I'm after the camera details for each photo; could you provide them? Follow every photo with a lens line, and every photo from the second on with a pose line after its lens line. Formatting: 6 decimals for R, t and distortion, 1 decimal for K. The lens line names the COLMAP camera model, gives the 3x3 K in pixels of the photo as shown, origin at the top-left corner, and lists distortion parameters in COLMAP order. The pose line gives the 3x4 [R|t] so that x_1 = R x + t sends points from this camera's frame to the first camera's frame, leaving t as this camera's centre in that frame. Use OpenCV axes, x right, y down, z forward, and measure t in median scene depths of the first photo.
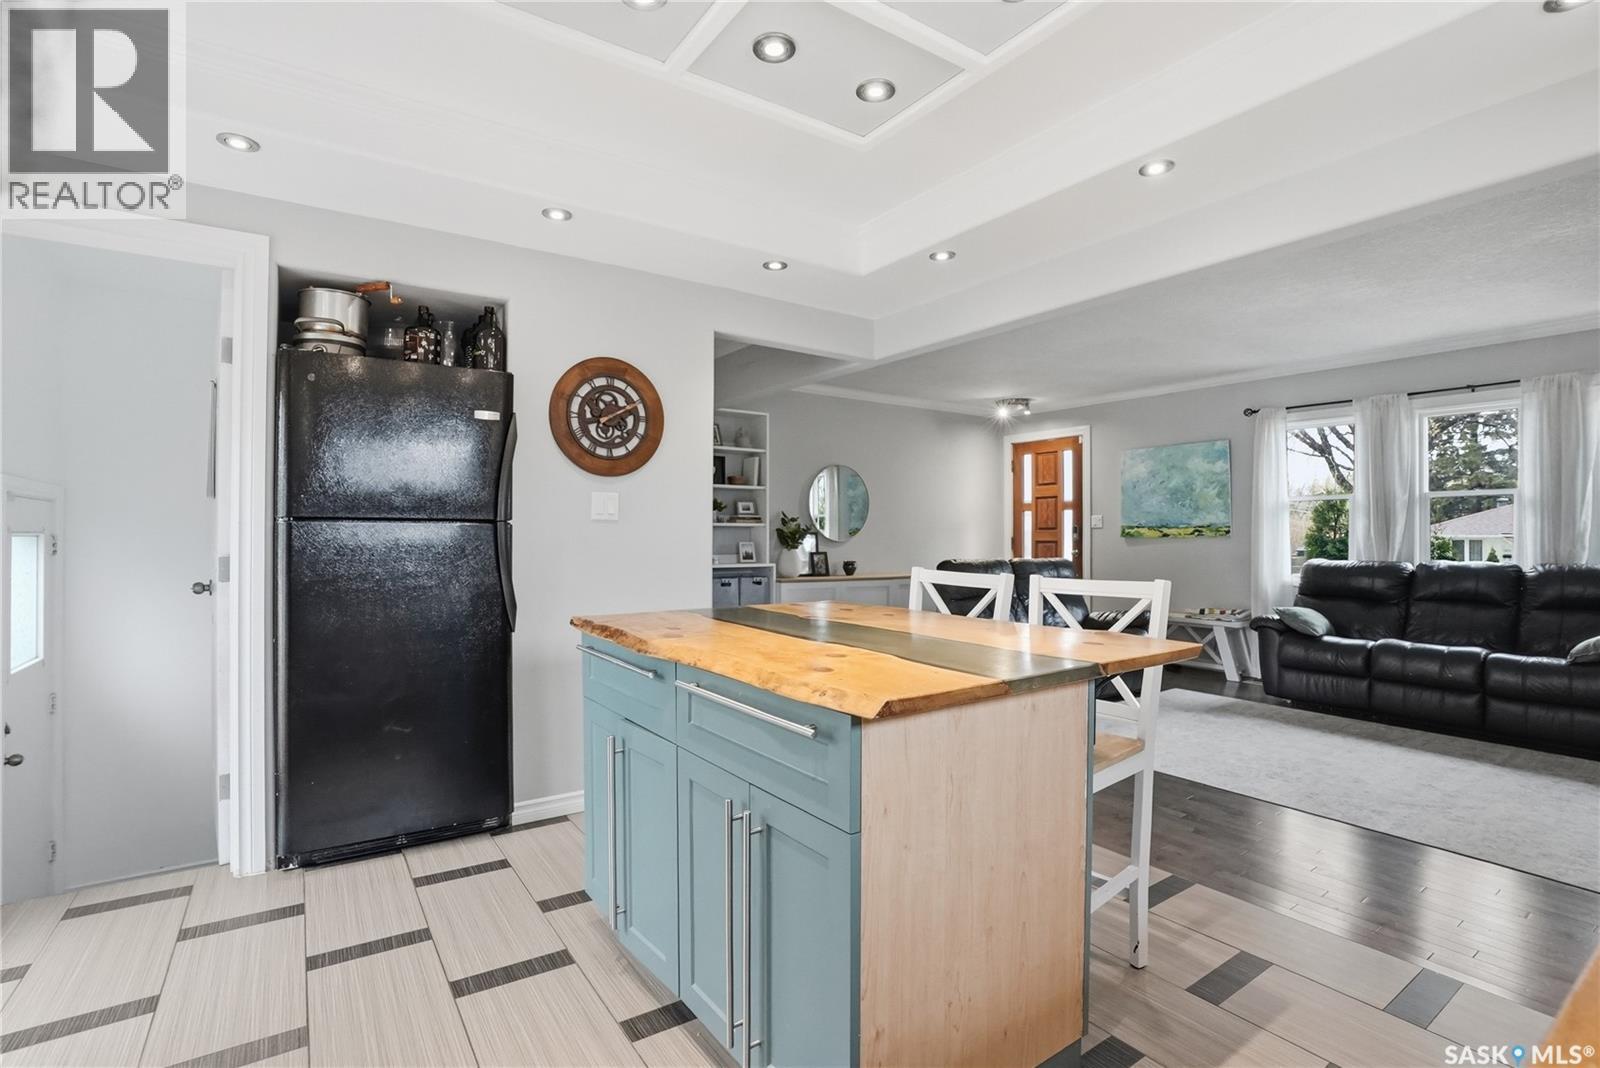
lens RADIAL K [[764.9, 0, 796.9], [0, 764.9, 534.8], [0, 0, 1]] dist [-0.037829, 0.002890]
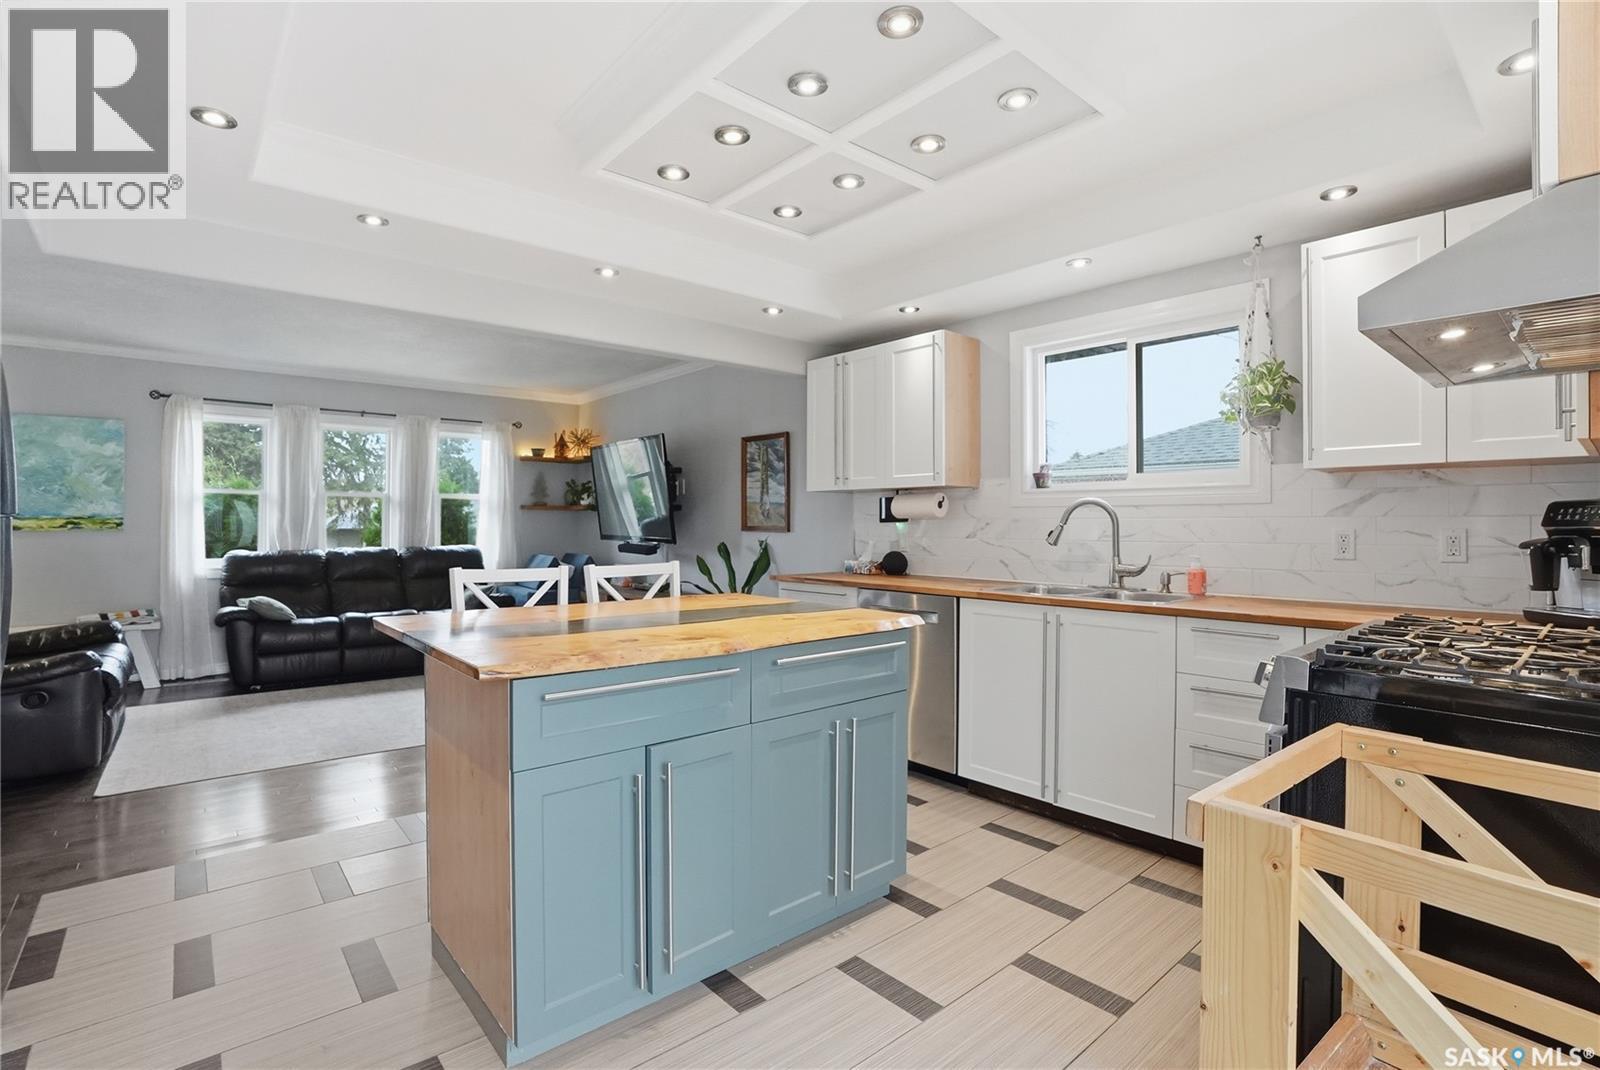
lens RADIAL K [[743.1, 0, 795.0], [0, 743.1, 530.6], [0, 0, 1]] dist [-0.003592, -0.000297]
pose [[-0.100999, -0.013105, 0.994800, -0.410285], [-0.002085, 0.999914, 0.012960, -0.010156], [-0.994884, -0.000766, -0.101017, 0.336205]]
